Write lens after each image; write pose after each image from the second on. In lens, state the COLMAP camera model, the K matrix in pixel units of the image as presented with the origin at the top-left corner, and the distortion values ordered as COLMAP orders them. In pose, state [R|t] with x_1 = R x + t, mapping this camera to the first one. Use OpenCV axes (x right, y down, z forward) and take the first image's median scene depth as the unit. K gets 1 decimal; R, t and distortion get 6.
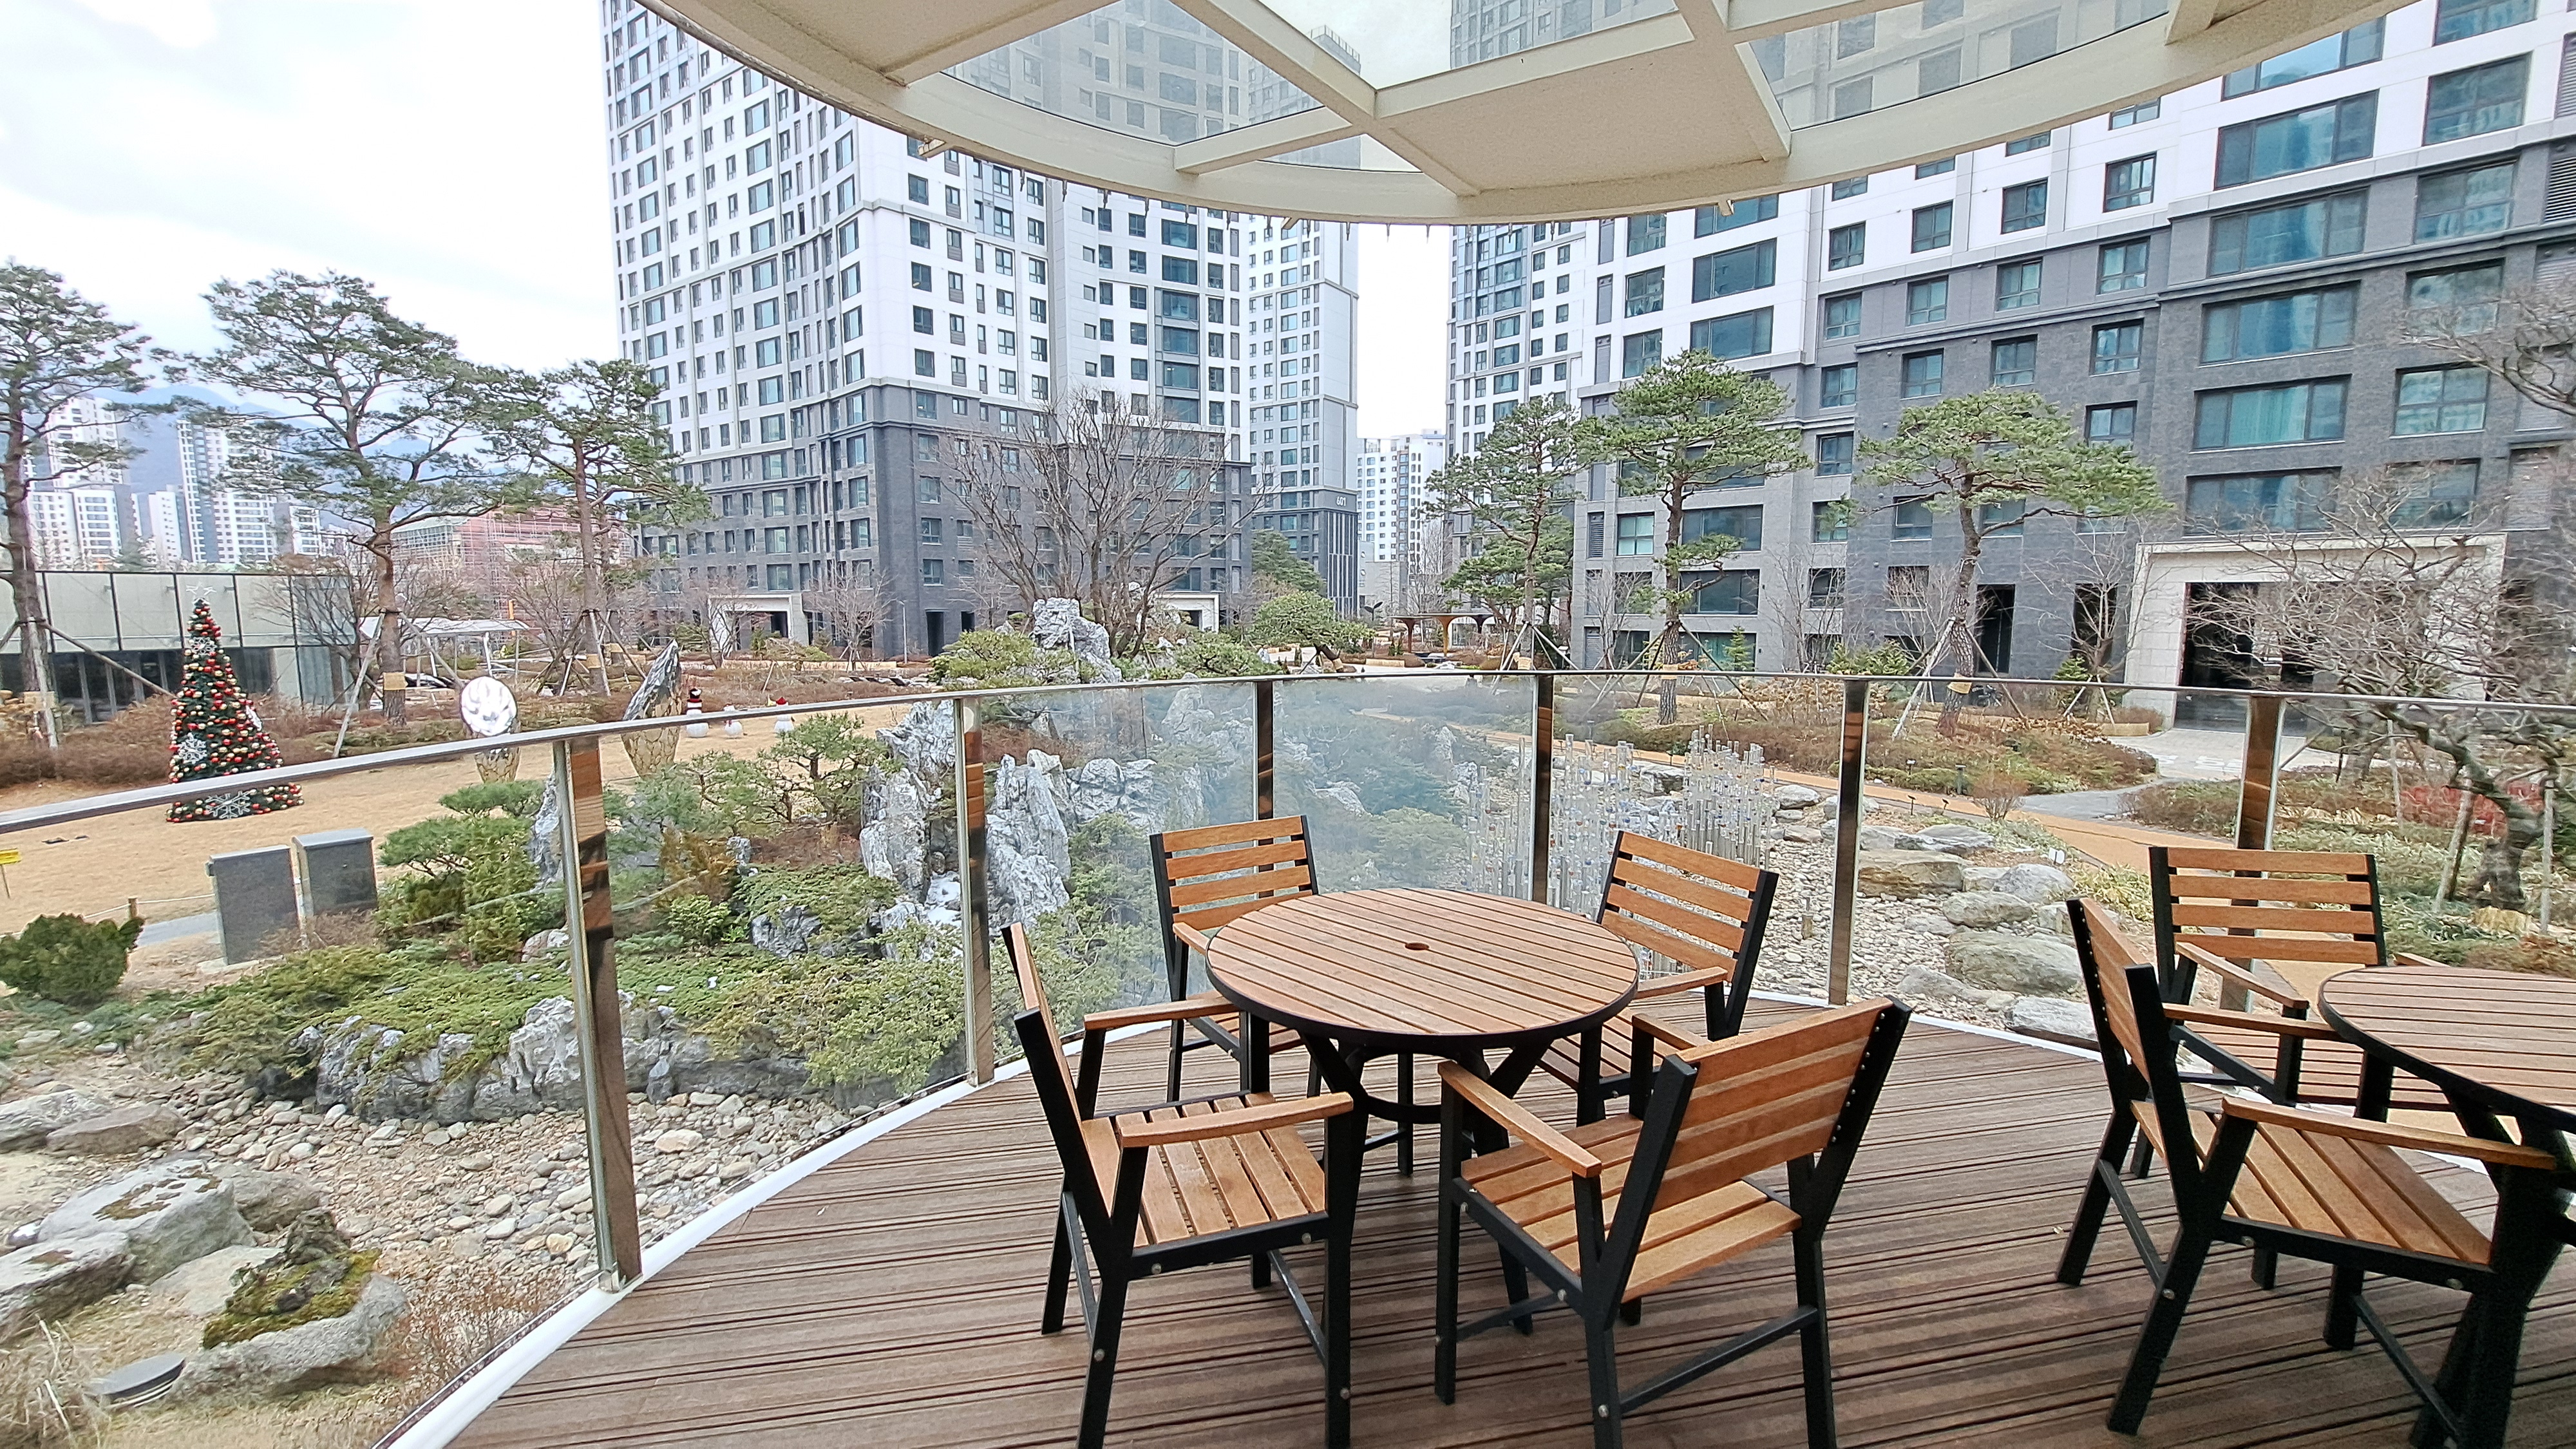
lens RADIAL K [[1023.1, 0, 1284.0], [0, 1023.1, 718.6], [0, 0, 1]] dist [-0.007830, -0.003938]
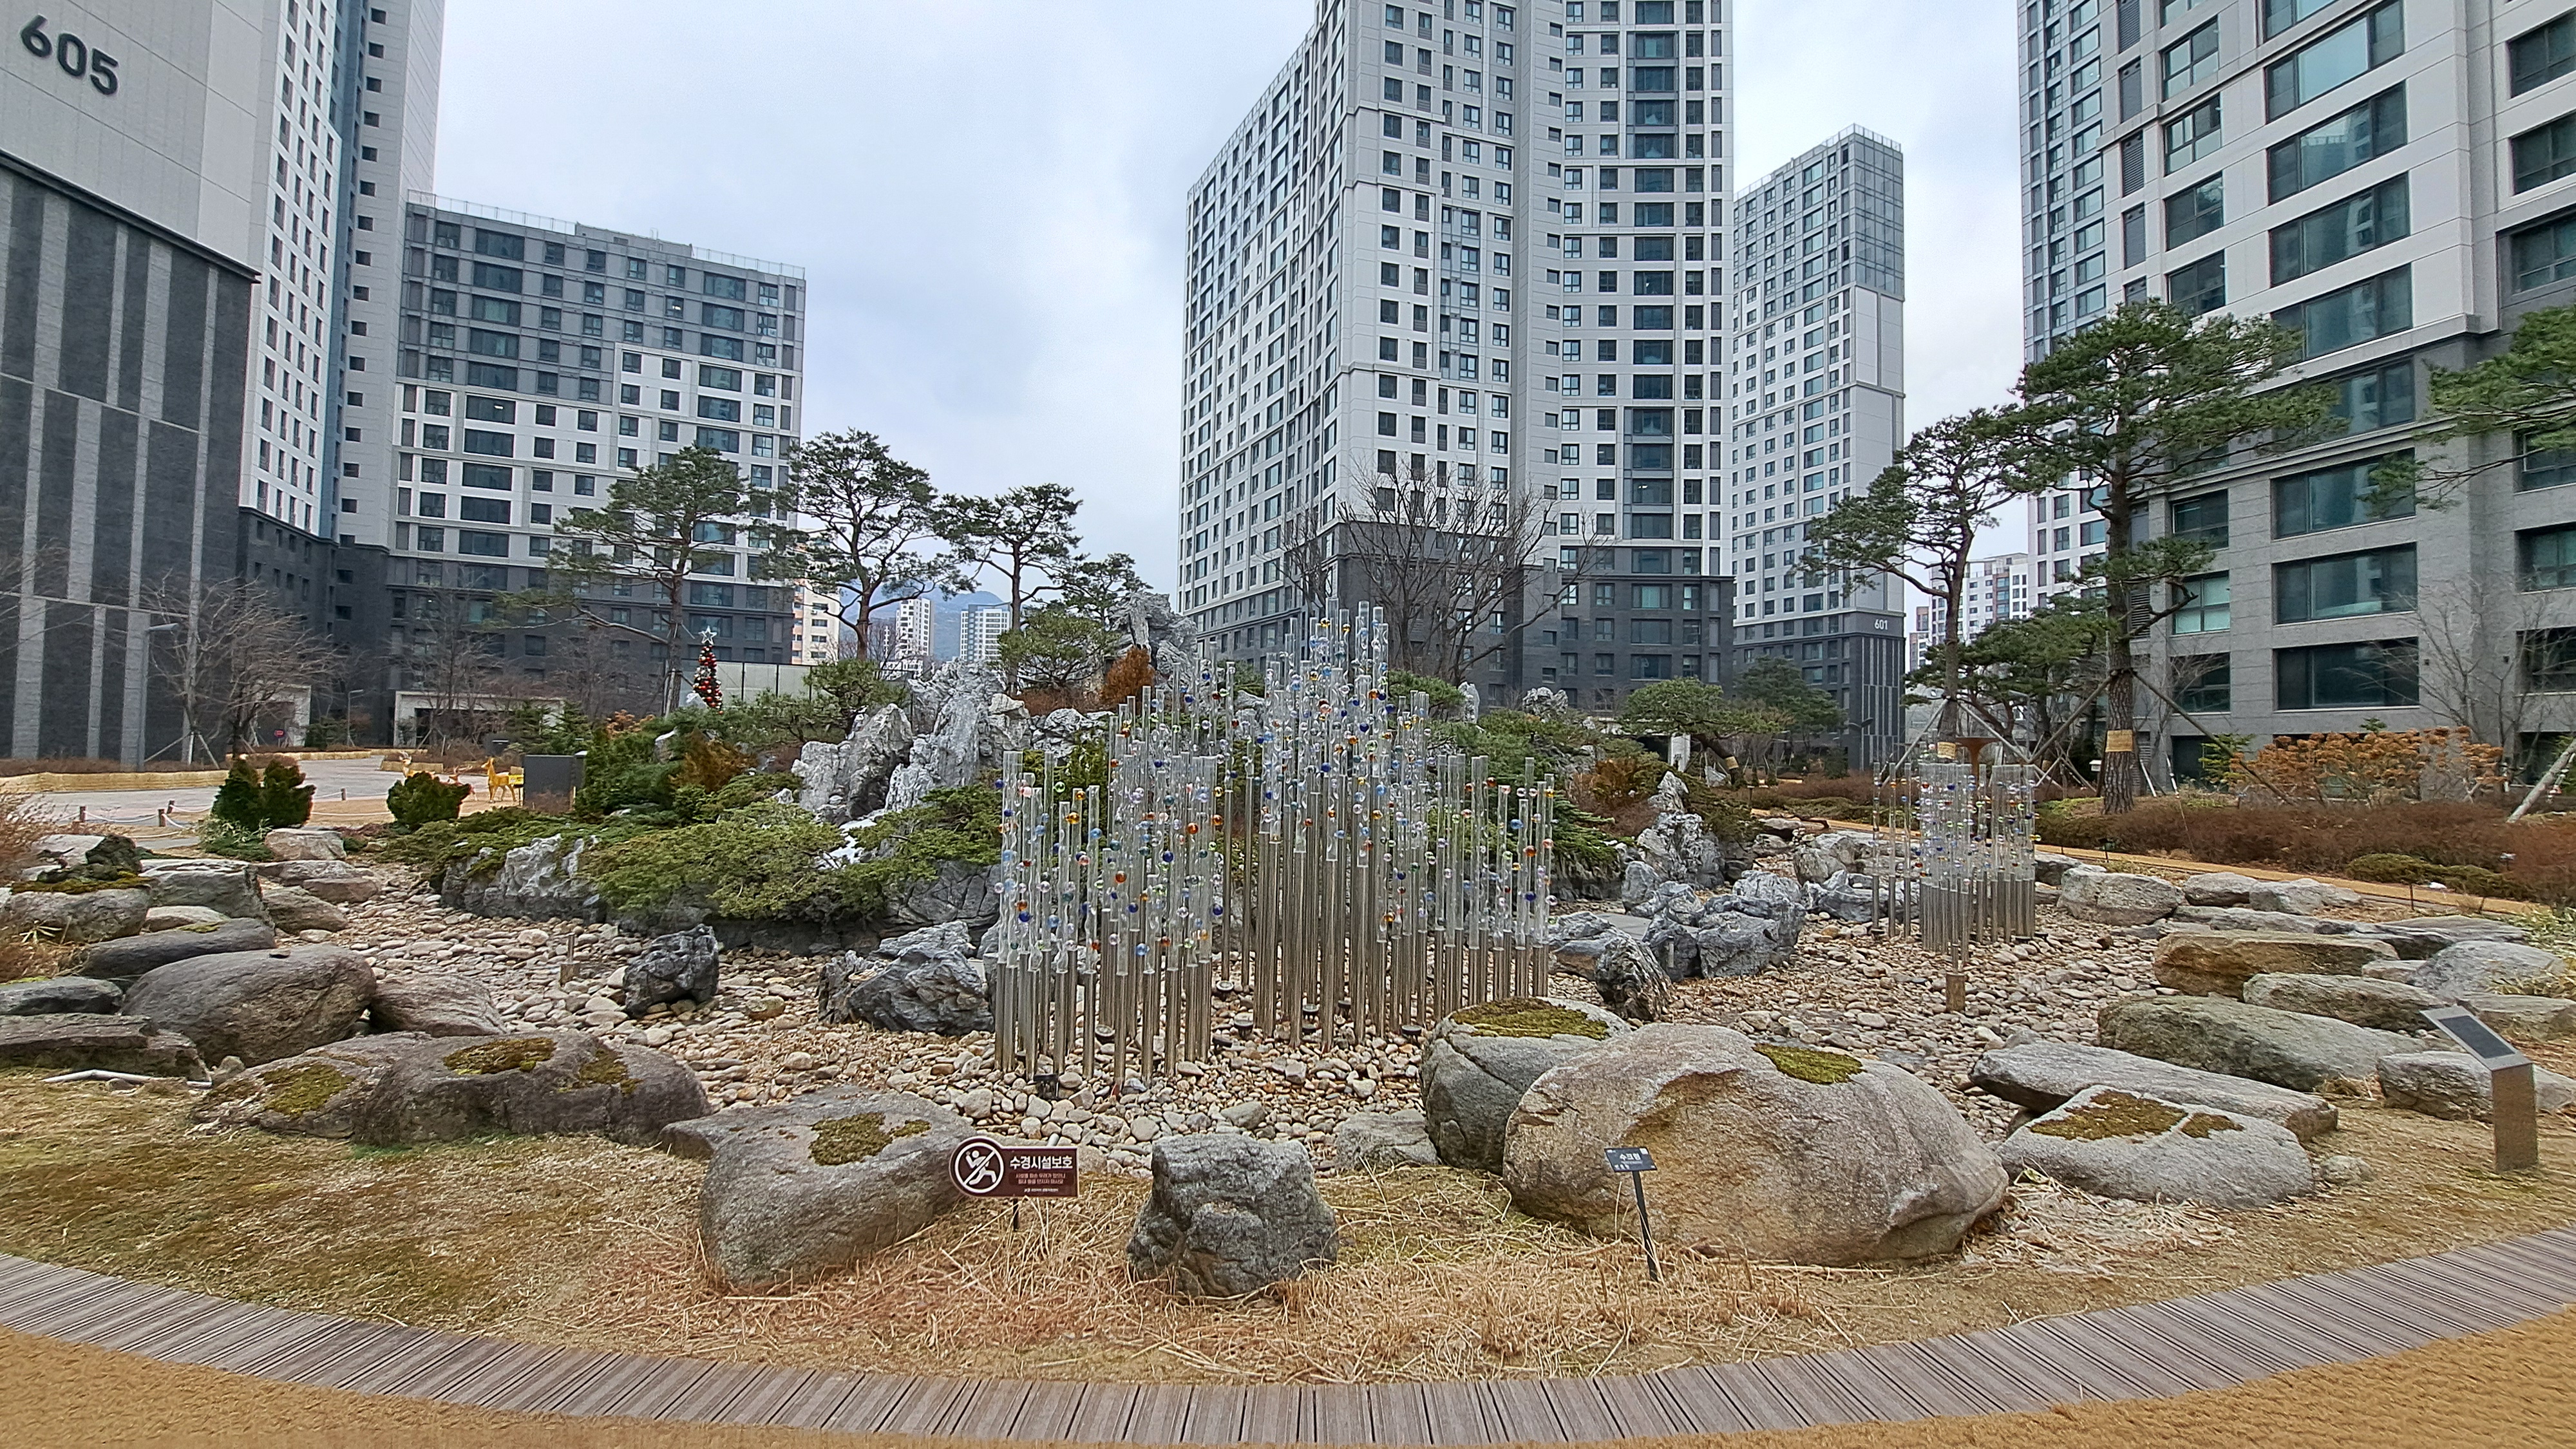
lens RADIAL K [[1026.2, 0, 1278.9], [0, 1026.2, 725.0], [0, 0, 1]] dist [-0.011948, 0.000100]
pose [[0.863743, 0.004861, -0.503909, 0.094112], [-0.077660, 0.989292, -0.123572, 0.030562], [0.497912, 0.145868, 0.854872, 0.043266]]
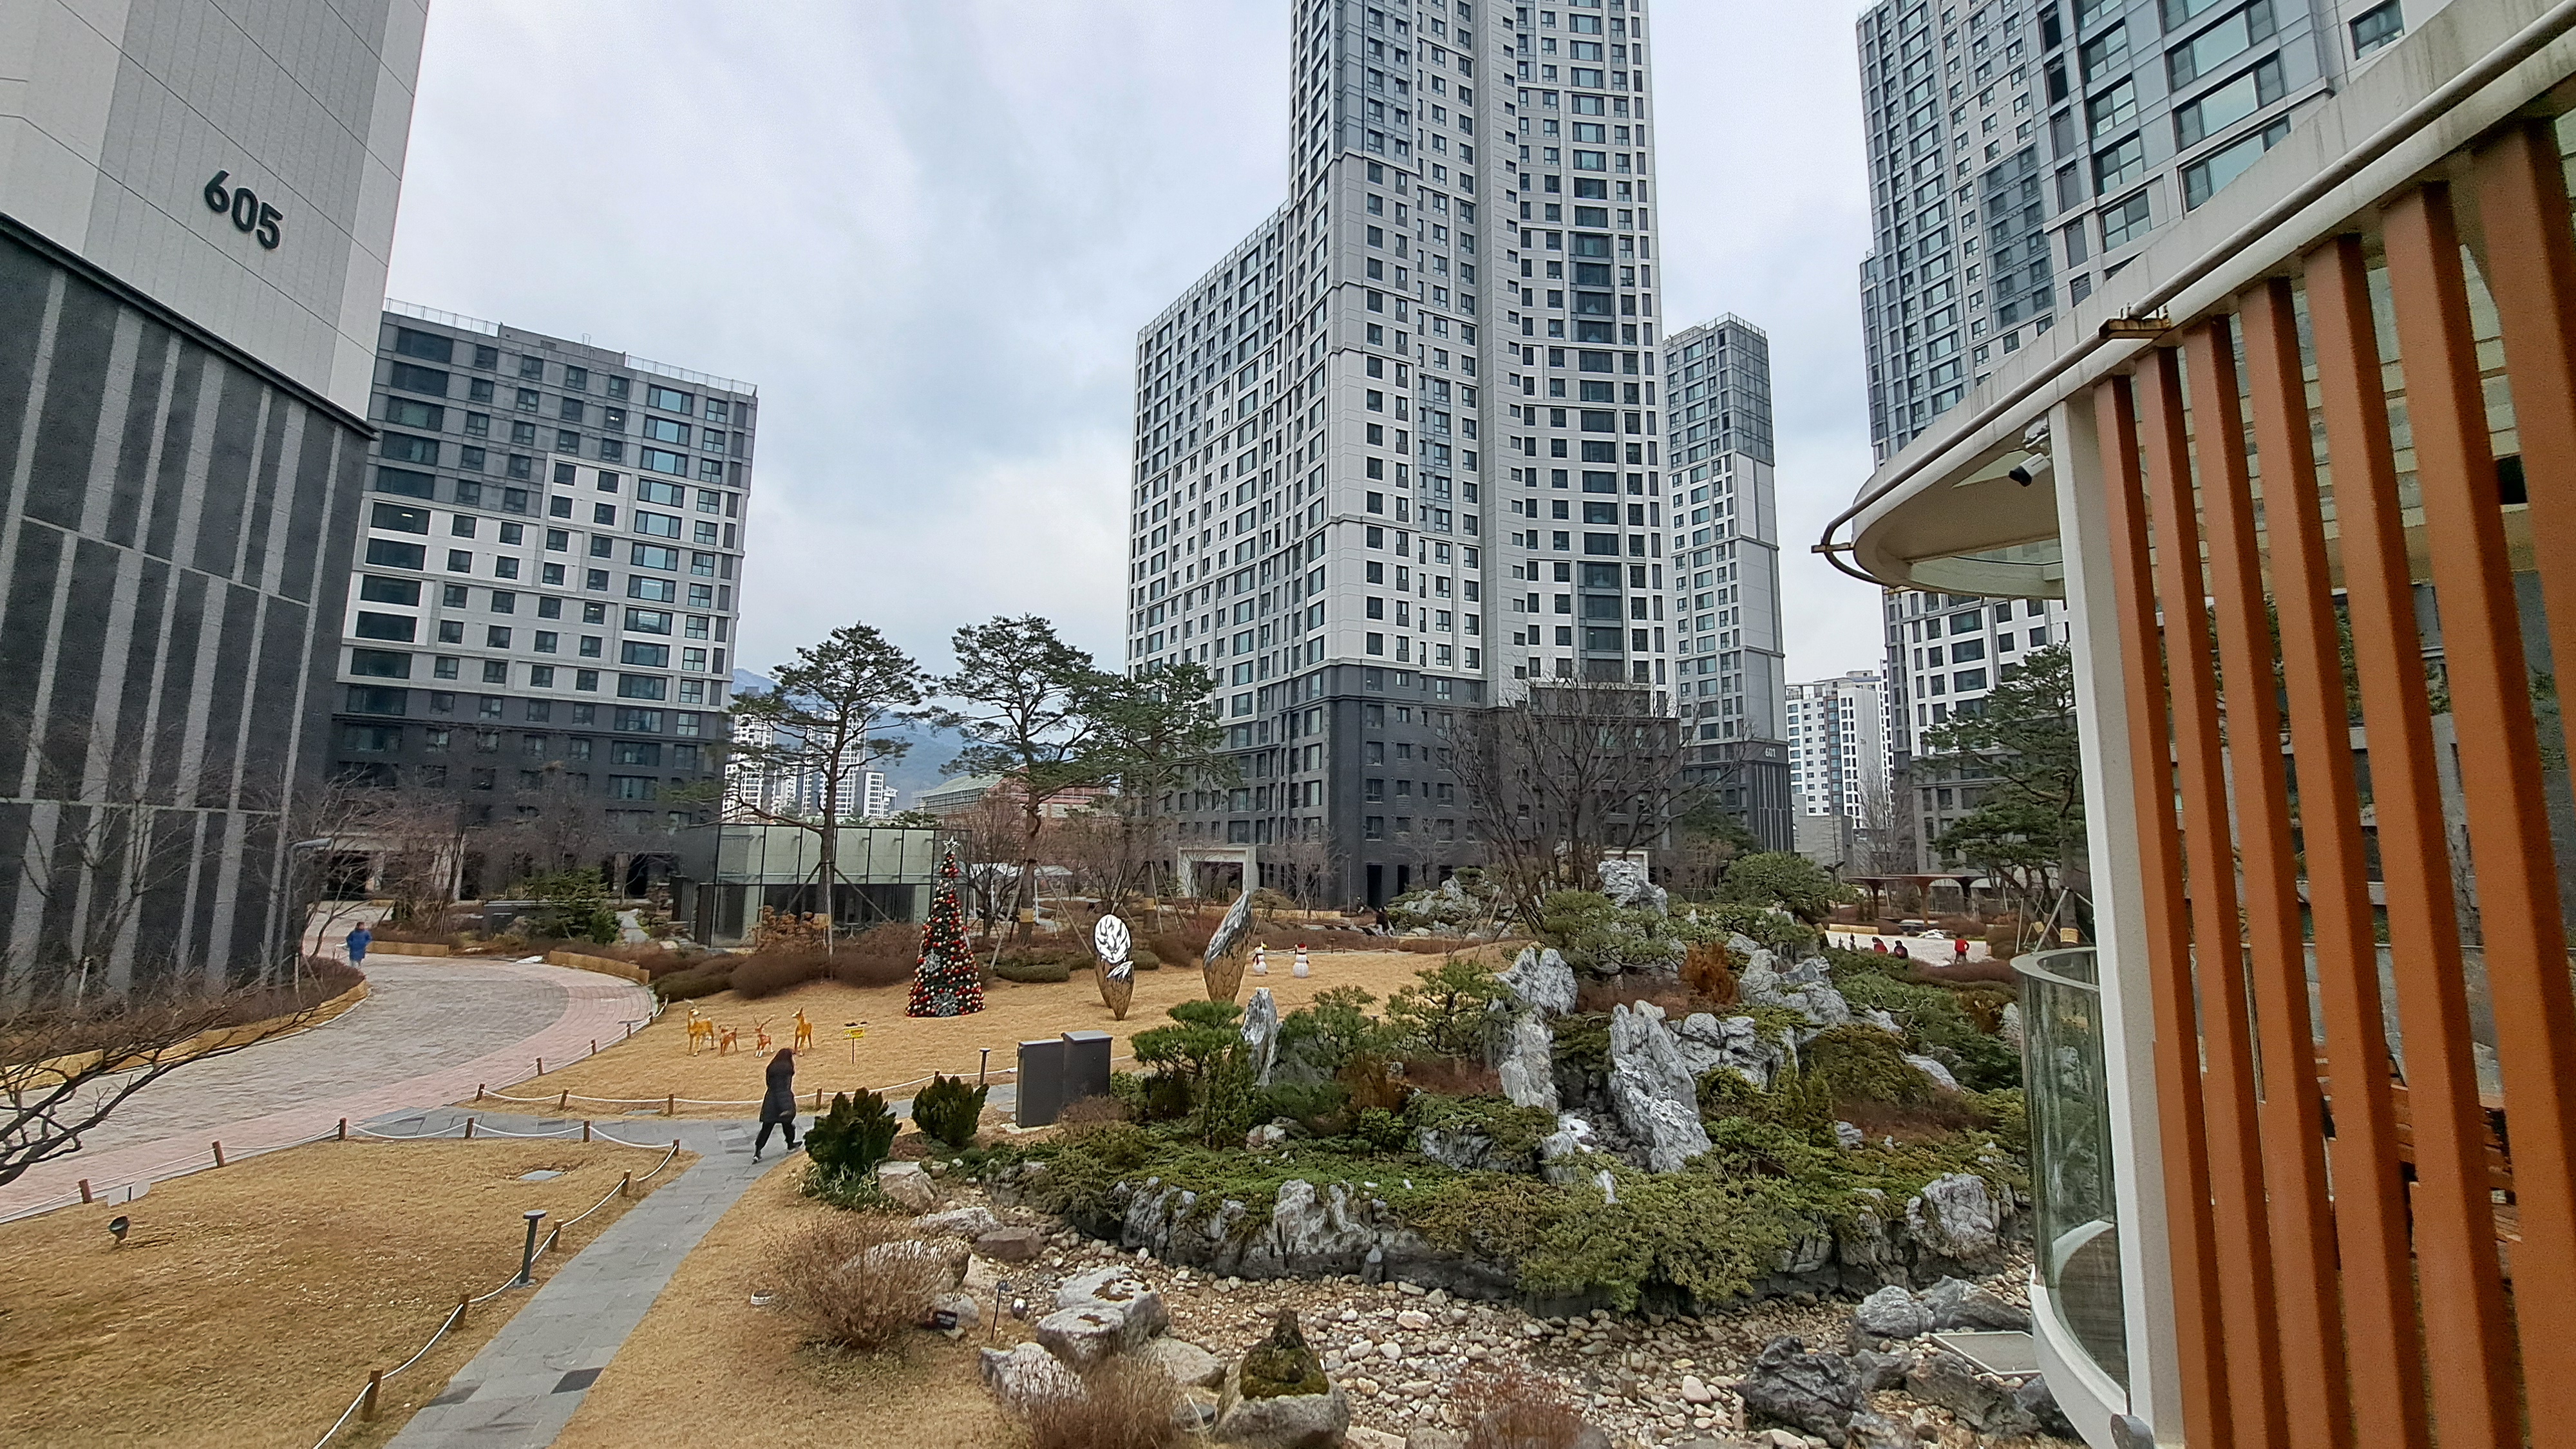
lens RADIAL K [[1023.1, 0, 1284.0], [0, 1023.1, 718.6], [0, 0, 1]] dist [-0.007830, -0.003938]
pose [[0.931099, -0.036664, -0.362919, -0.034794], [-0.052974, 0.970796, -0.233984, 0.002459], [0.360899, 0.237088, 0.901965, -0.036700]]
